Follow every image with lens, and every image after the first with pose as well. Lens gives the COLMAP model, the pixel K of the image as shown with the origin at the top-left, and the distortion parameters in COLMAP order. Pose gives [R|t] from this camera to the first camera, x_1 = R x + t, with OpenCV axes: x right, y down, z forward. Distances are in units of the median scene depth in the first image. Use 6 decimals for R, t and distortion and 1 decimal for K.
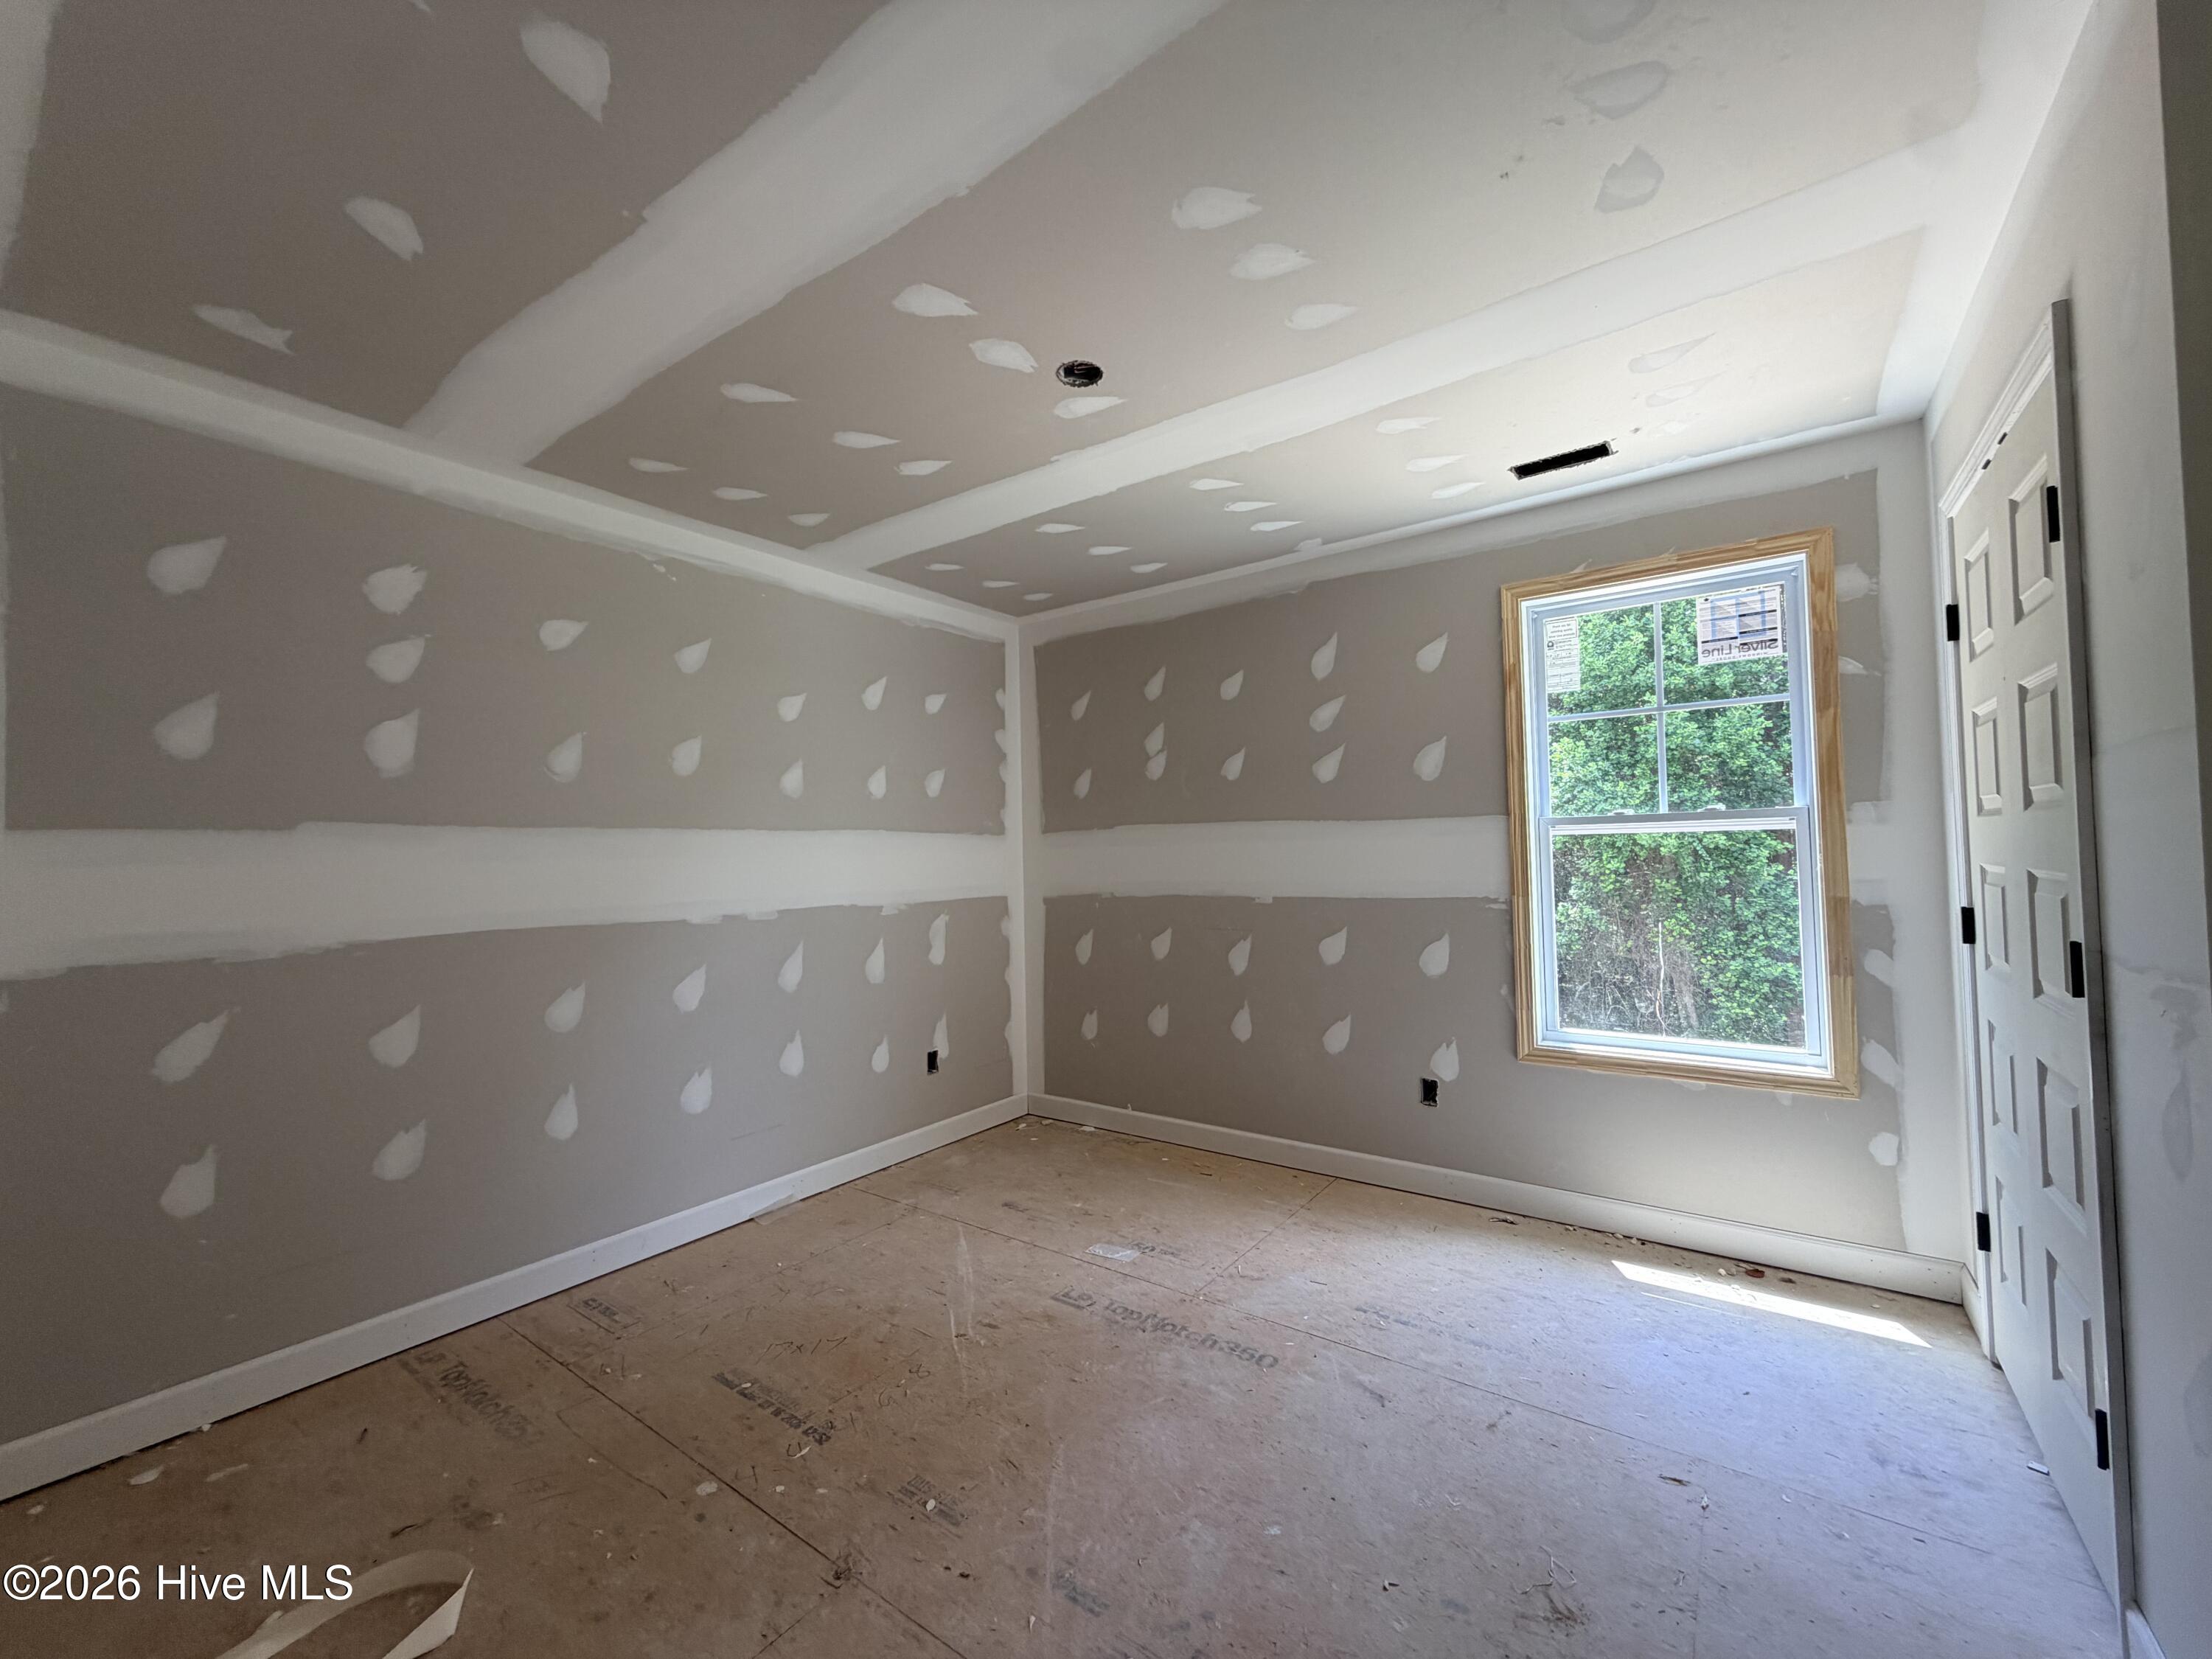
lens RADIAL K [[885.1, 0, 1117.1], [0, 885.1, 839.1], [0, 0, 1]] dist [-0.001575, -0.000126]
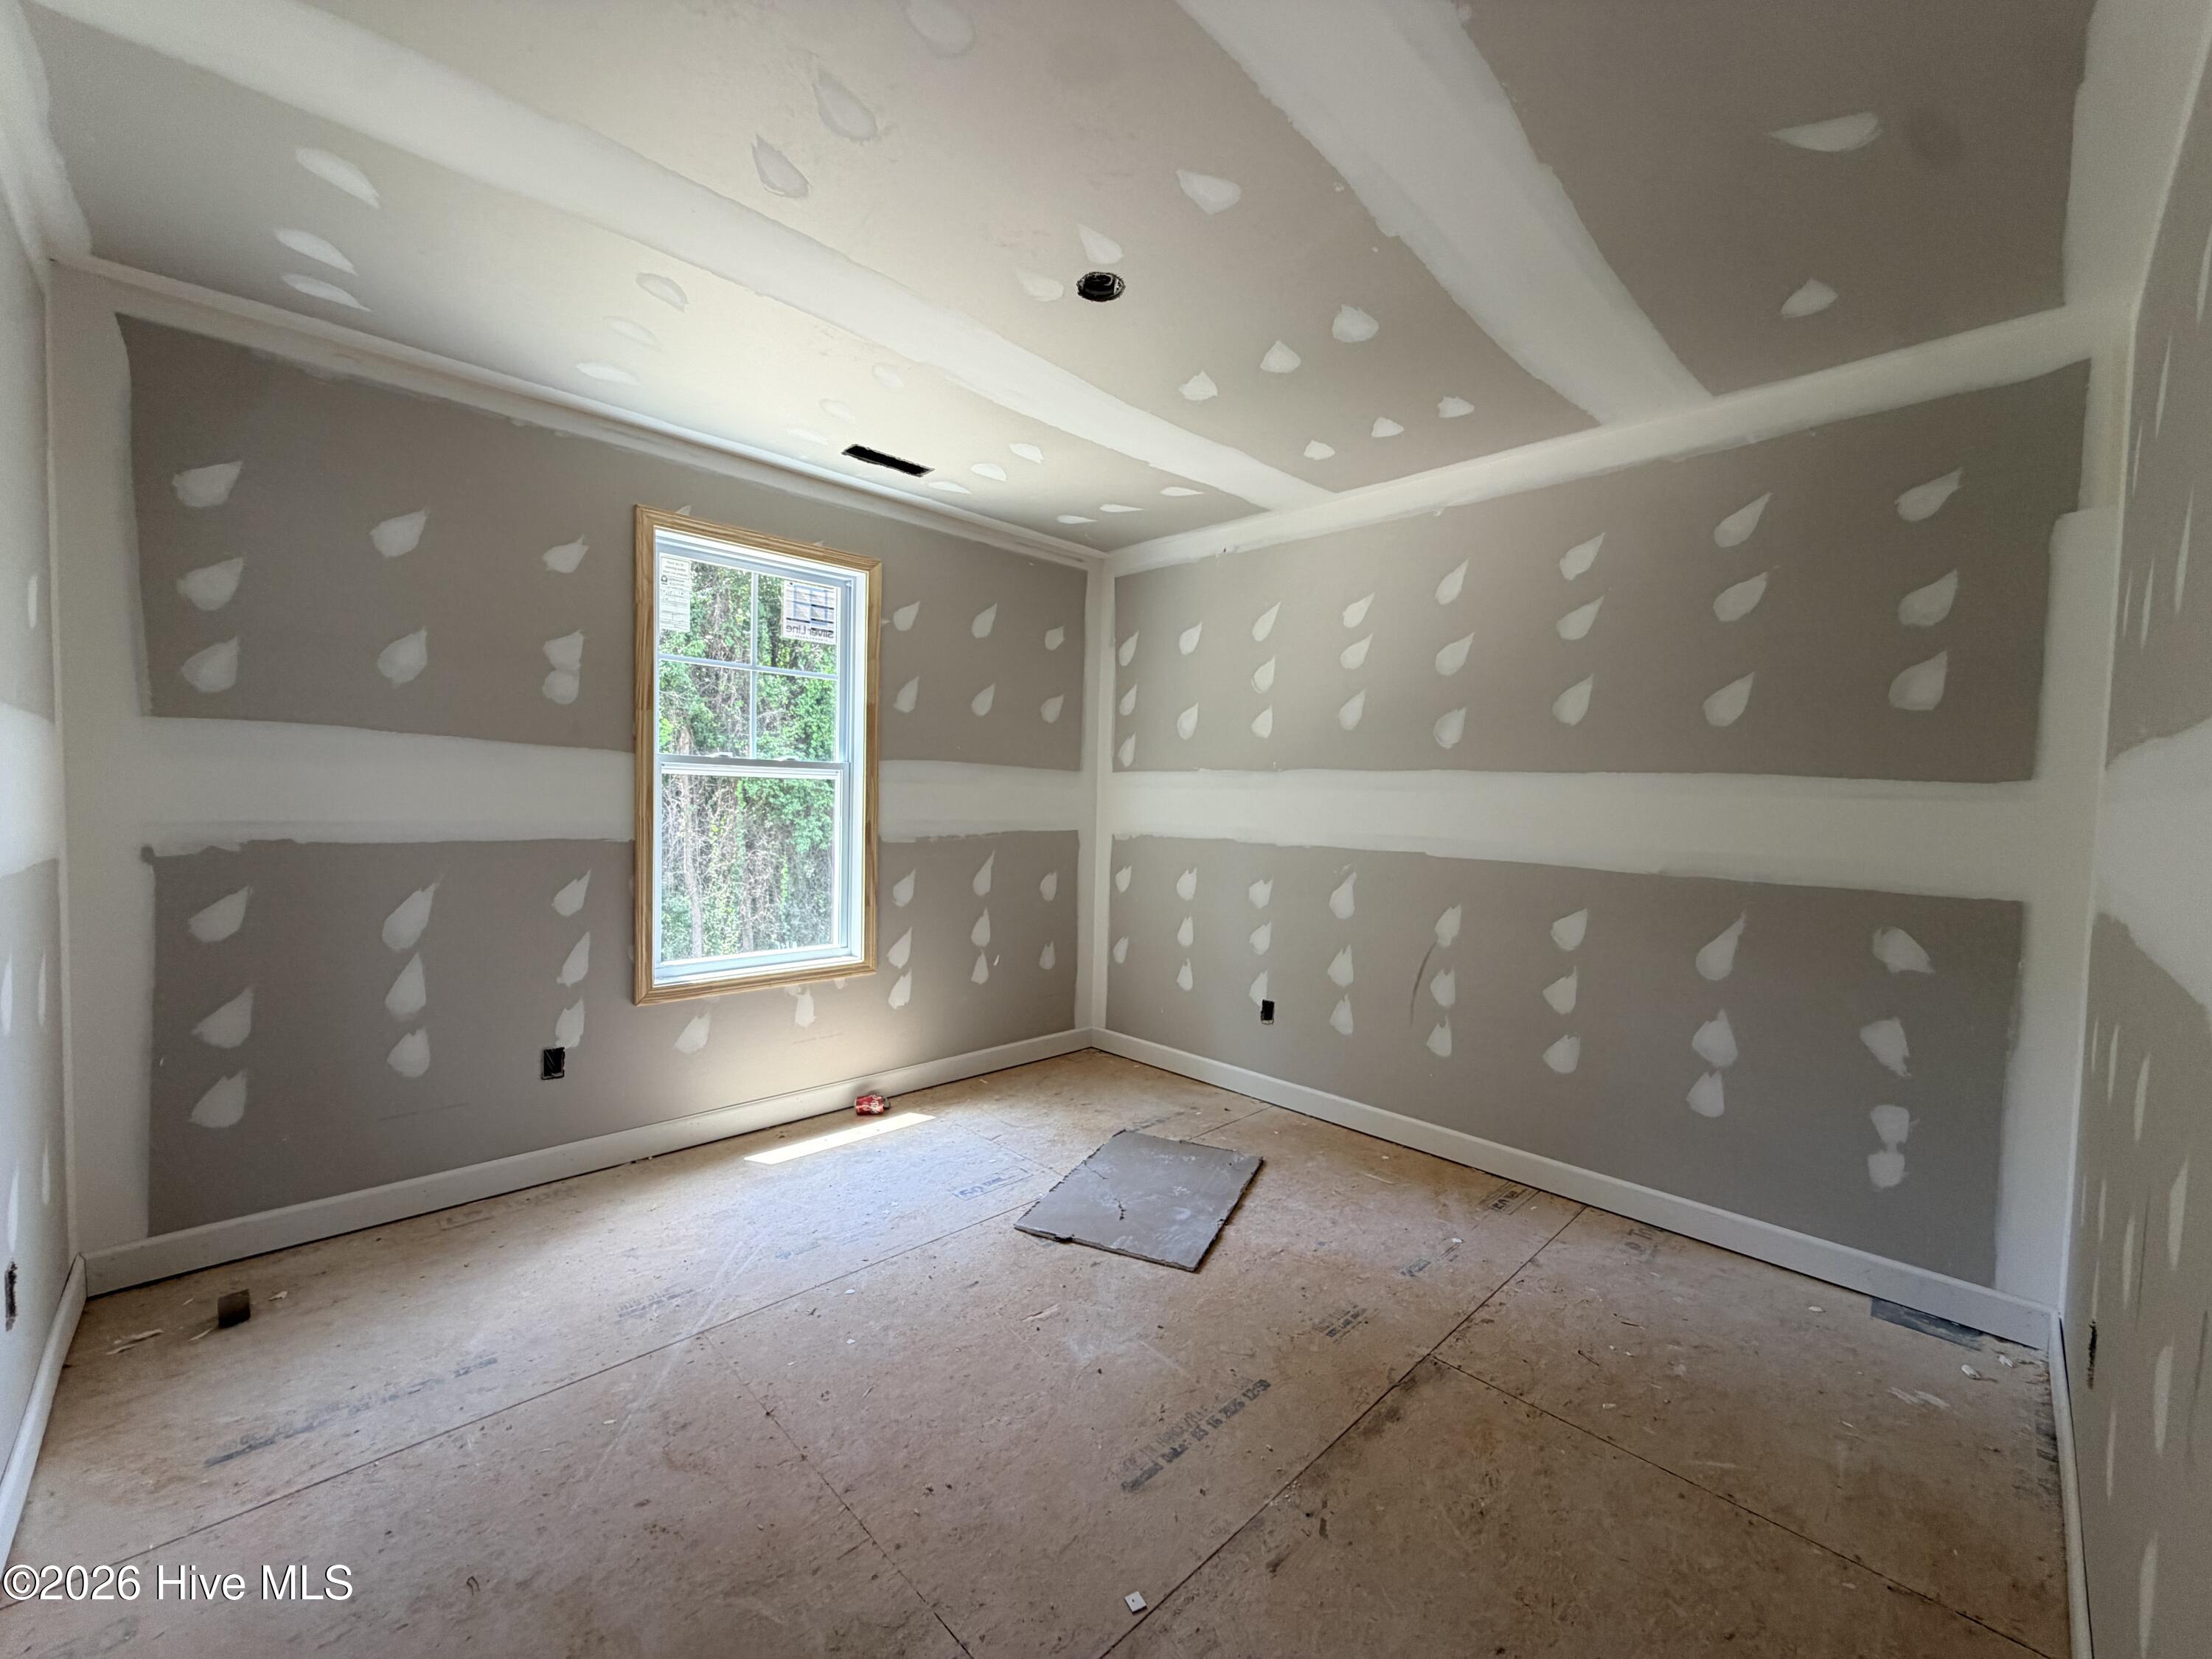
lens RADIAL K [[885.1, 0, 1127.4], [0, 885.1, 821.3], [0, 0, 1]] dist [-0.001575, -0.000126]
pose [[0.146275, -0.001206, 0.989243, -0.430164], [-0.050965, 0.998662, 0.008754, 0.015077], [-0.987930, -0.051697, 0.146017, 0.348003]]
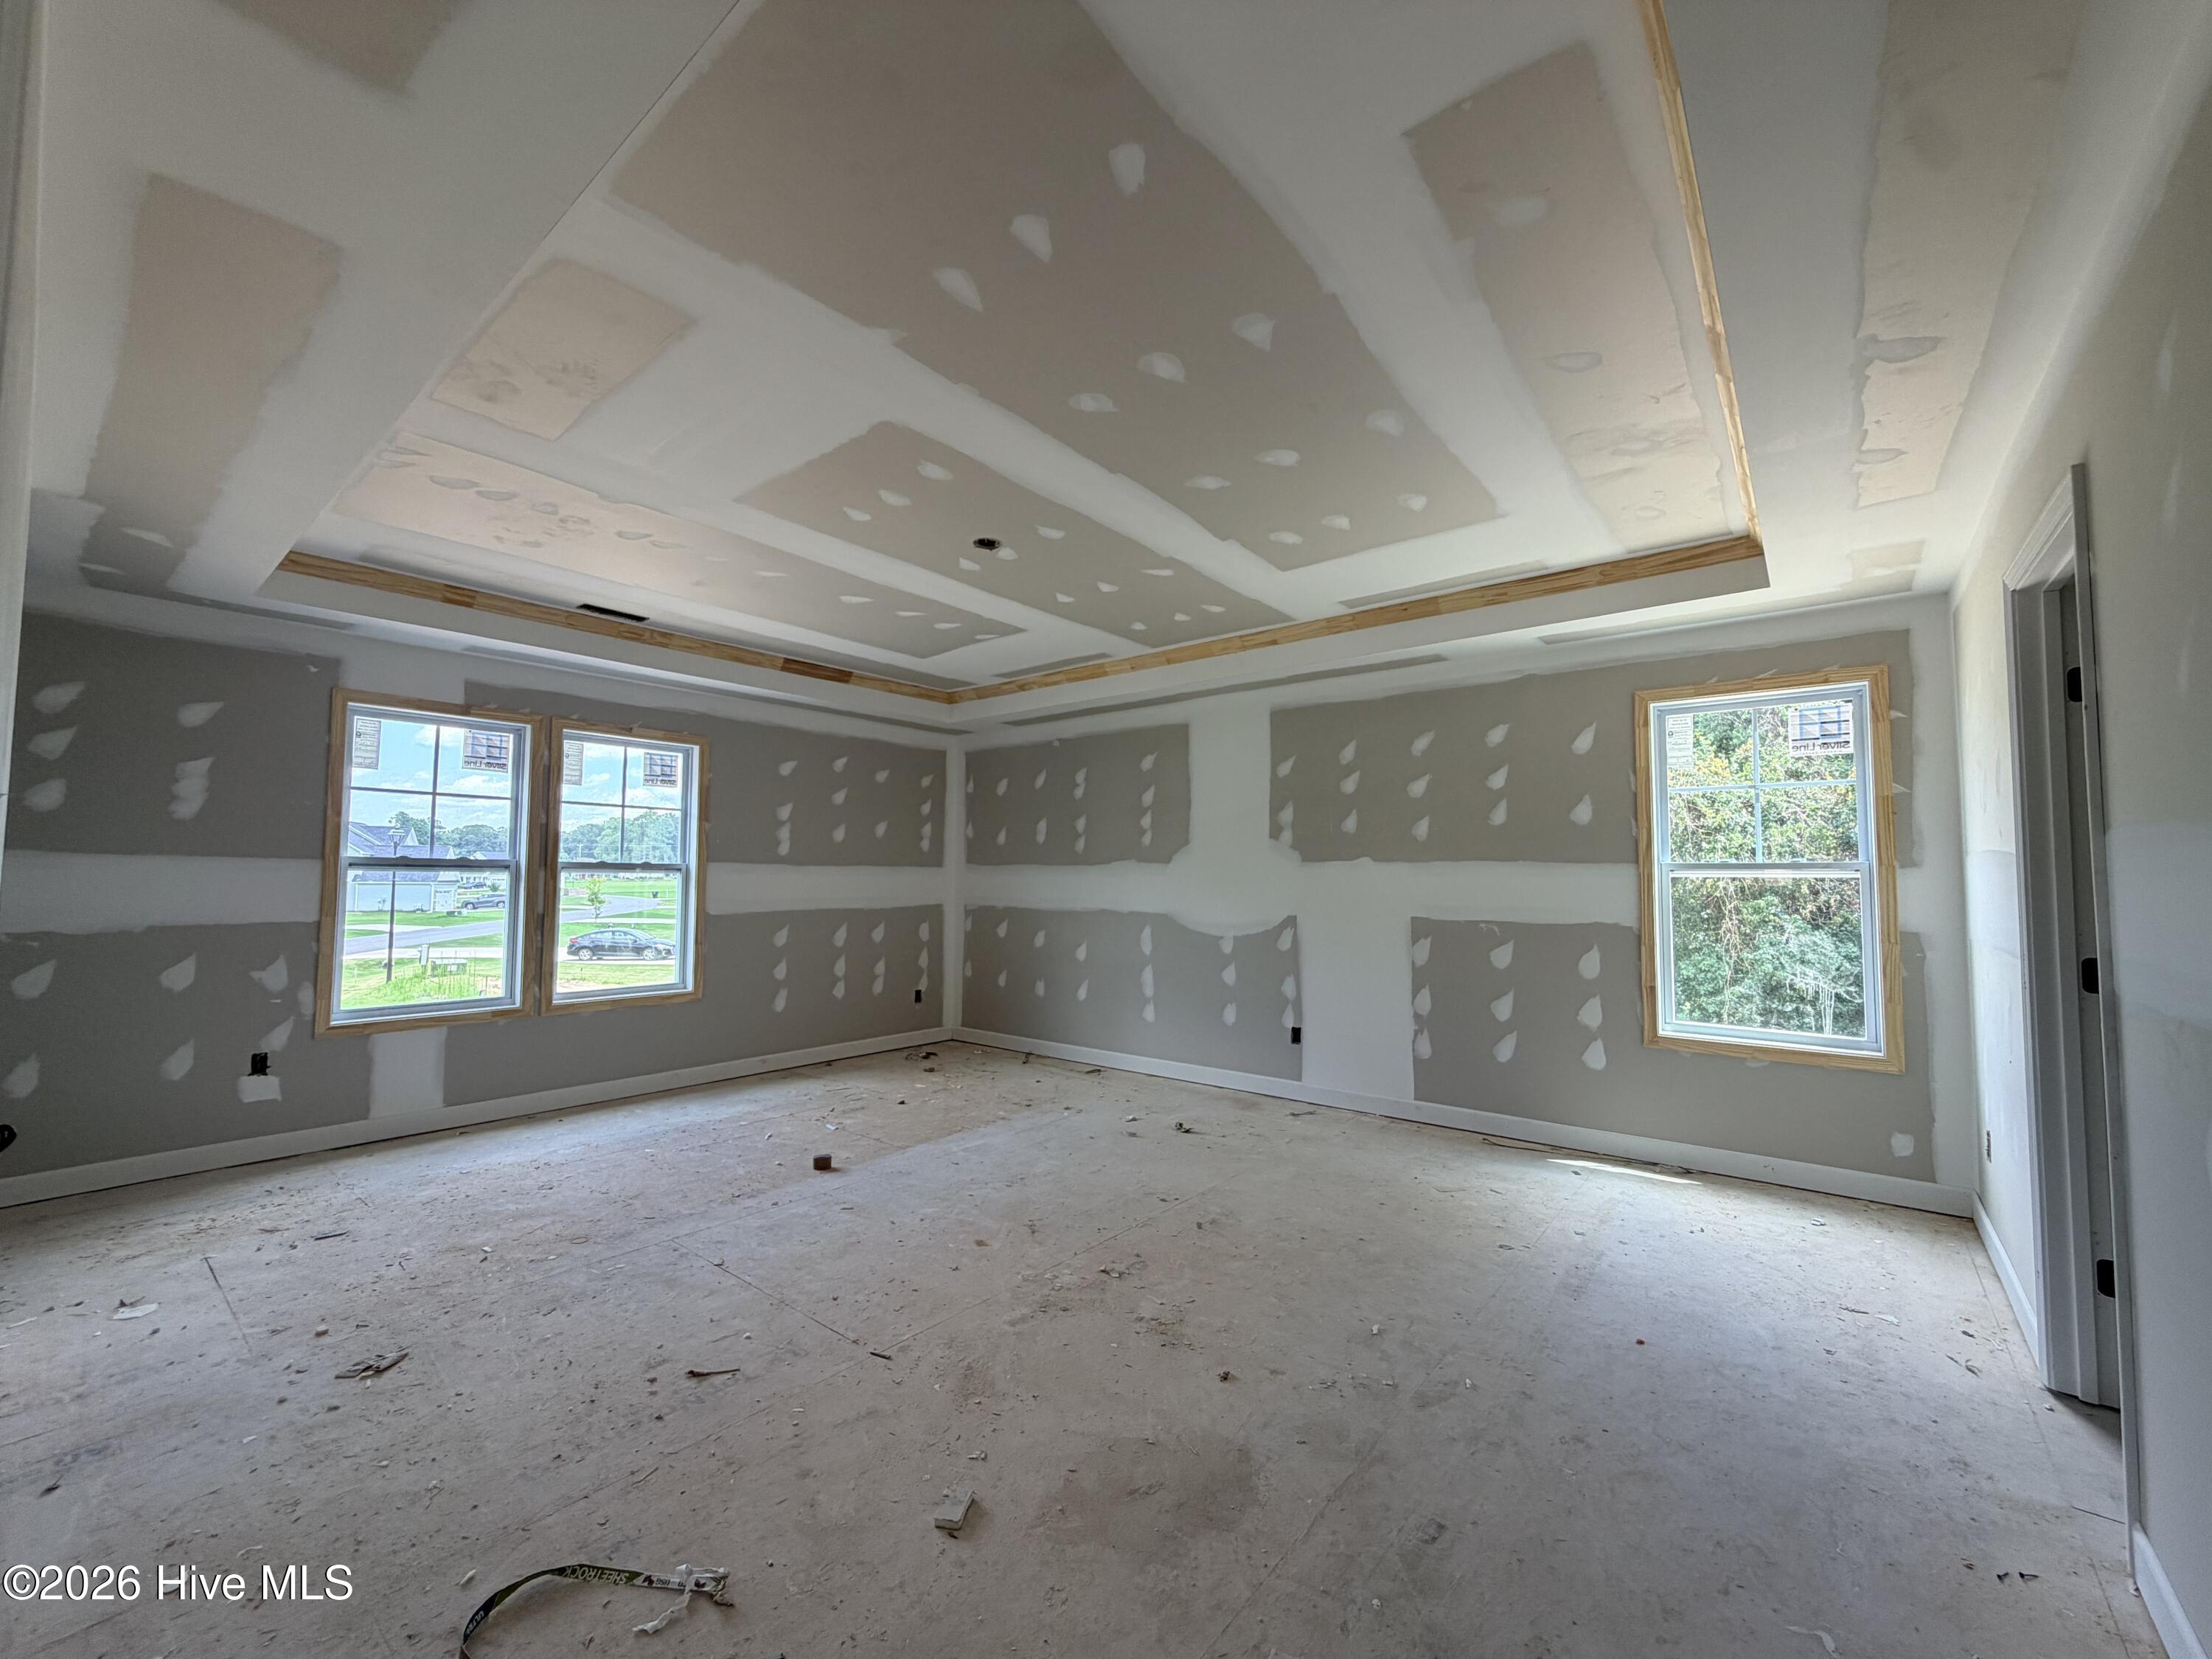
lens RADIAL K [[885.1, 0, 1114.2], [0, 885.1, 838.8], [0, 0, 1]] dist [-0.001575, -0.000126]
pose [[0.998779, 0.035417, -0.034431, -0.315818], [-0.036688, 0.998642, -0.036999, 0.016248], [0.033074, 0.038217, 0.998722, -0.372708]]
